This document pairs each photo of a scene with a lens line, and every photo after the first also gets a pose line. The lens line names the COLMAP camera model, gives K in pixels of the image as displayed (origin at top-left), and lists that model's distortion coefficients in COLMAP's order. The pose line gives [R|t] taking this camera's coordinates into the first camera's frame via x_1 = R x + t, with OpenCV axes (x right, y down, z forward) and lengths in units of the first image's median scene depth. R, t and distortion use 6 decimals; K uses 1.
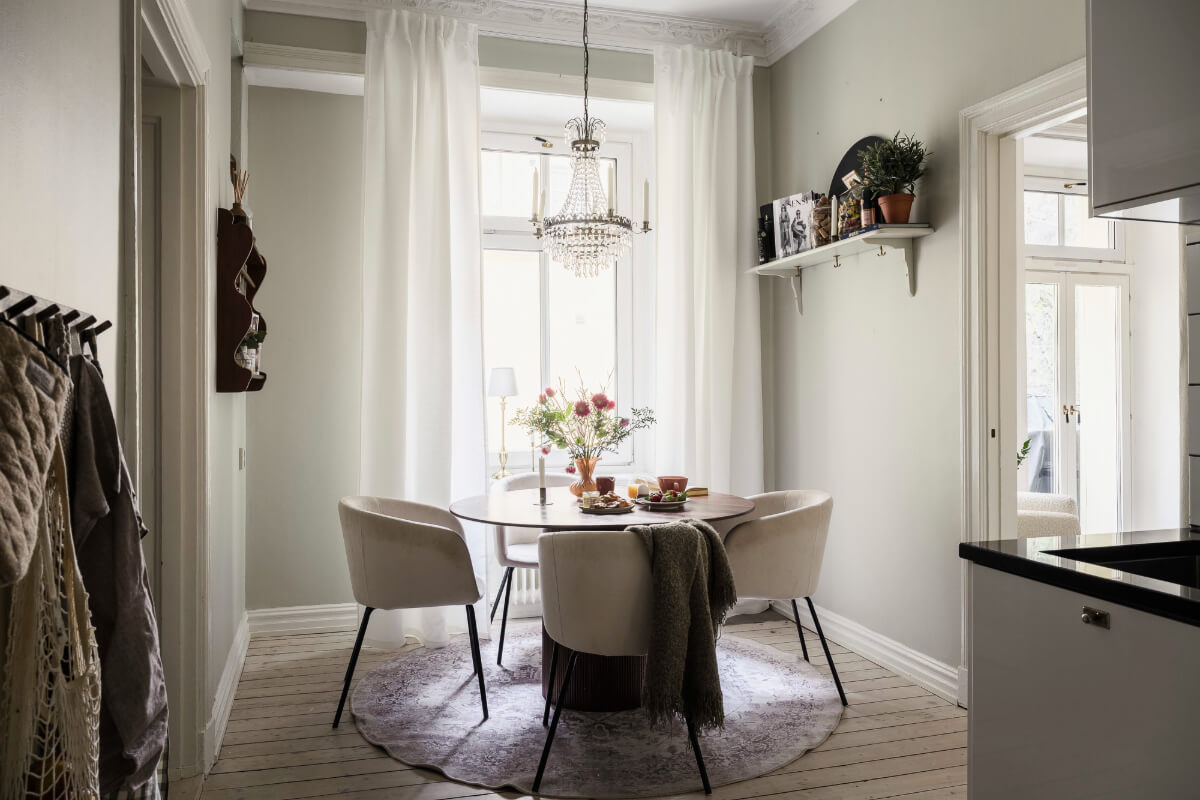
lens RADIAL K [[873.8, 0, 598.0], [0, 873.8, 373.2], [0, 0, 1]] dist [-0.027542, -0.001946]
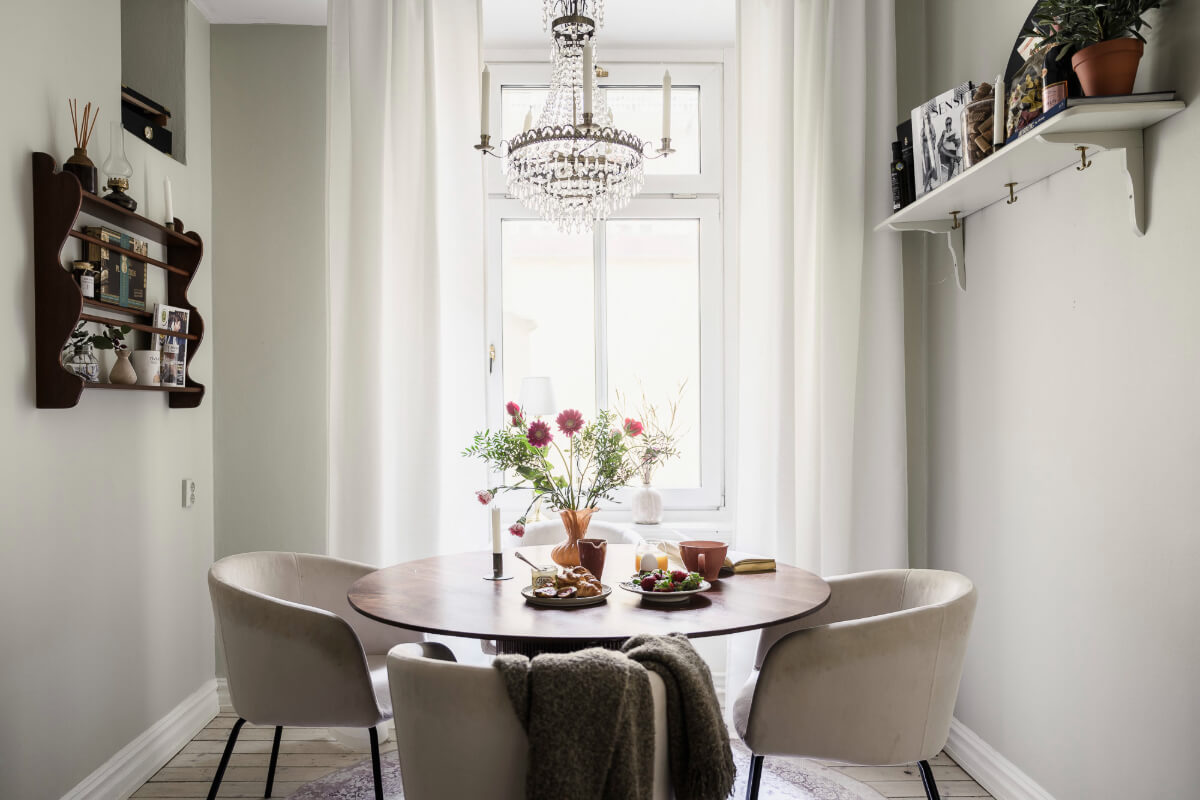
lens RADIAL K [[835.5, 0, 622.8], [0, 835.5, 419.1], [0, 0, 1]] dist [-0.006395, -0.000845]
pose [[0.963603, 0.003779, -0.267312, 0.178708], [0.003909, 0.999594, 0.028220, 0.011893], [0.267310, -0.028238, 0.963197, 0.384778]]
